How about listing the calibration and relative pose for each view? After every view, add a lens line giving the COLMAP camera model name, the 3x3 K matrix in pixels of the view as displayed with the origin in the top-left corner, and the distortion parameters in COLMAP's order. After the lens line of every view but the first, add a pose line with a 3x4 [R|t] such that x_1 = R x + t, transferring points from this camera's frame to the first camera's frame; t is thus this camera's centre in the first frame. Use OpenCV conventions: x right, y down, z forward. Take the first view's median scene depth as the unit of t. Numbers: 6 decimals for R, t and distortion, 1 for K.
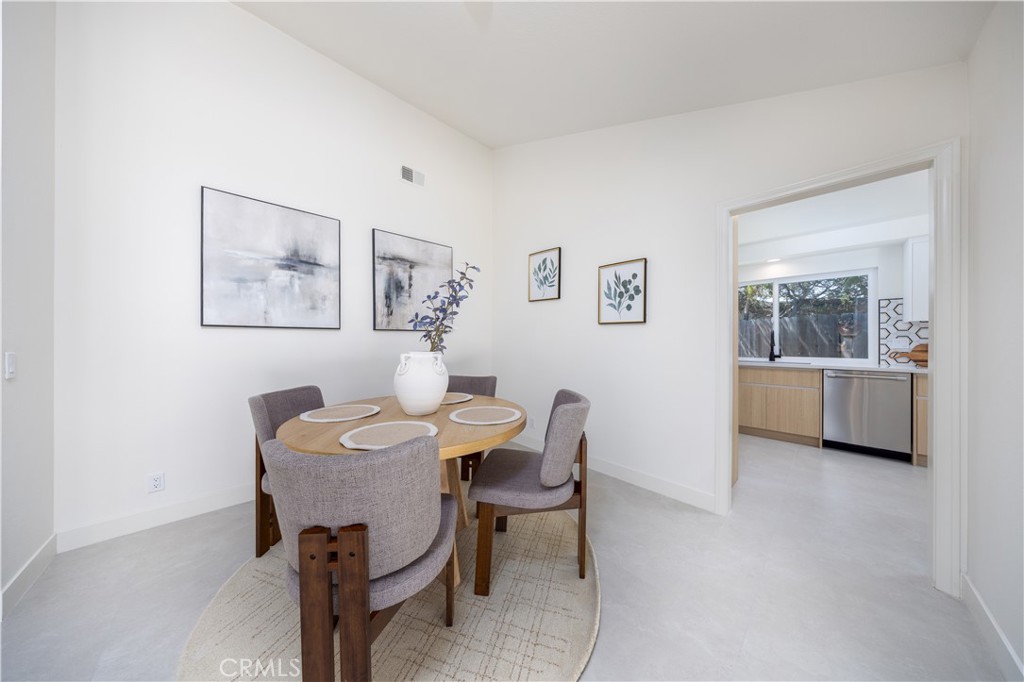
lens RADIAL K [[297.3, 0, 510.4], [0, 297.3, 344.3], [0, 0, 1]] dist [-0.000168, 0.000079]
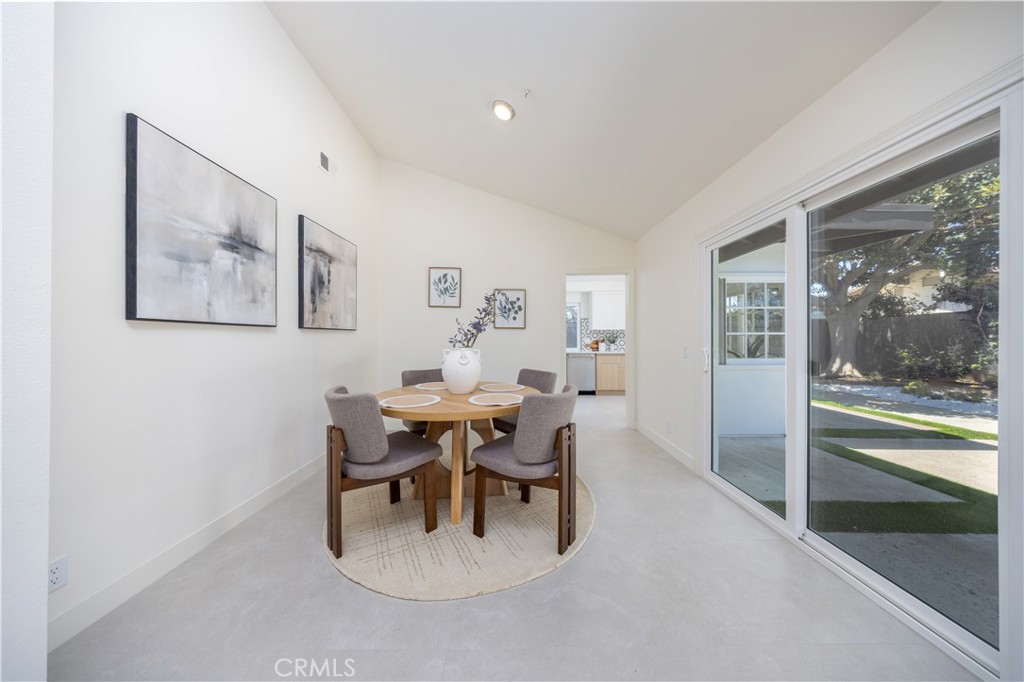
lens RADIAL K [[297.3, 0, 510.0], [0, 297.3, 336.8], [0, 0, 1]] dist [-0.000168, 0.000079]
pose [[0.691494, 0.003099, 0.722375, -0.710832], [0.008679, 0.999883, -0.012598, -0.006048], [-0.722330, 0.014981, 0.691386, -0.068399]]
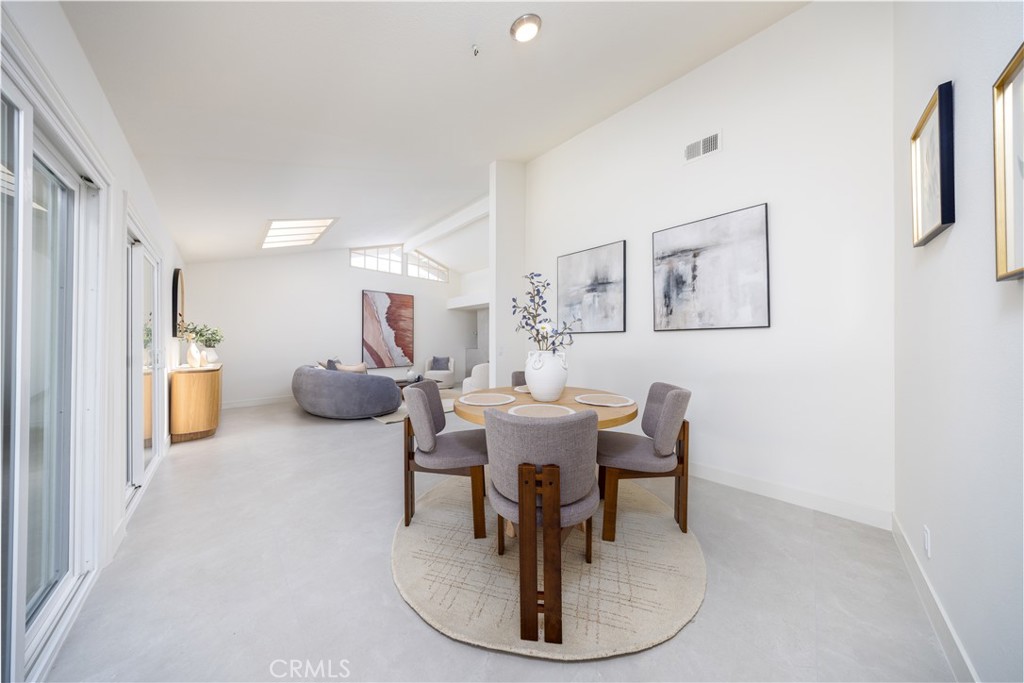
lens RADIAL K [[297.3, 0, 520.3], [0, 297.3, 341.4], [0, 0, 1]] dist [-0.000168, 0.000079]
pose [[0.046257, -0.007972, -0.998898, 0.575604], [-0.007555, 0.999937, -0.008330, -0.000381], [0.998901, 0.007932, 0.046194, 0.523820]]
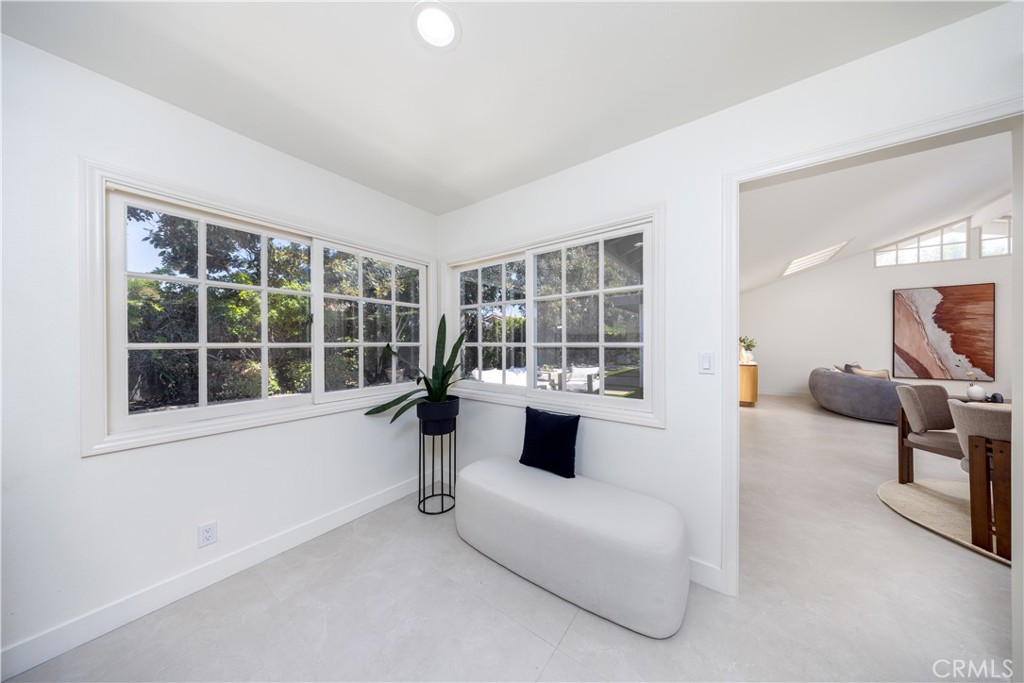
lens RADIAL K [[297.3, 0, 527.0], [0, 297.3, 342.8], [0, 0, 1]] dist [-0.000168, 0.000079]
pose [[-0.978465, -0.006973, -0.206297, 1.291203], [-0.007856, 0.999963, 0.003461, -0.031364], [0.206265, 0.005007, -0.978483, 1.006242]]
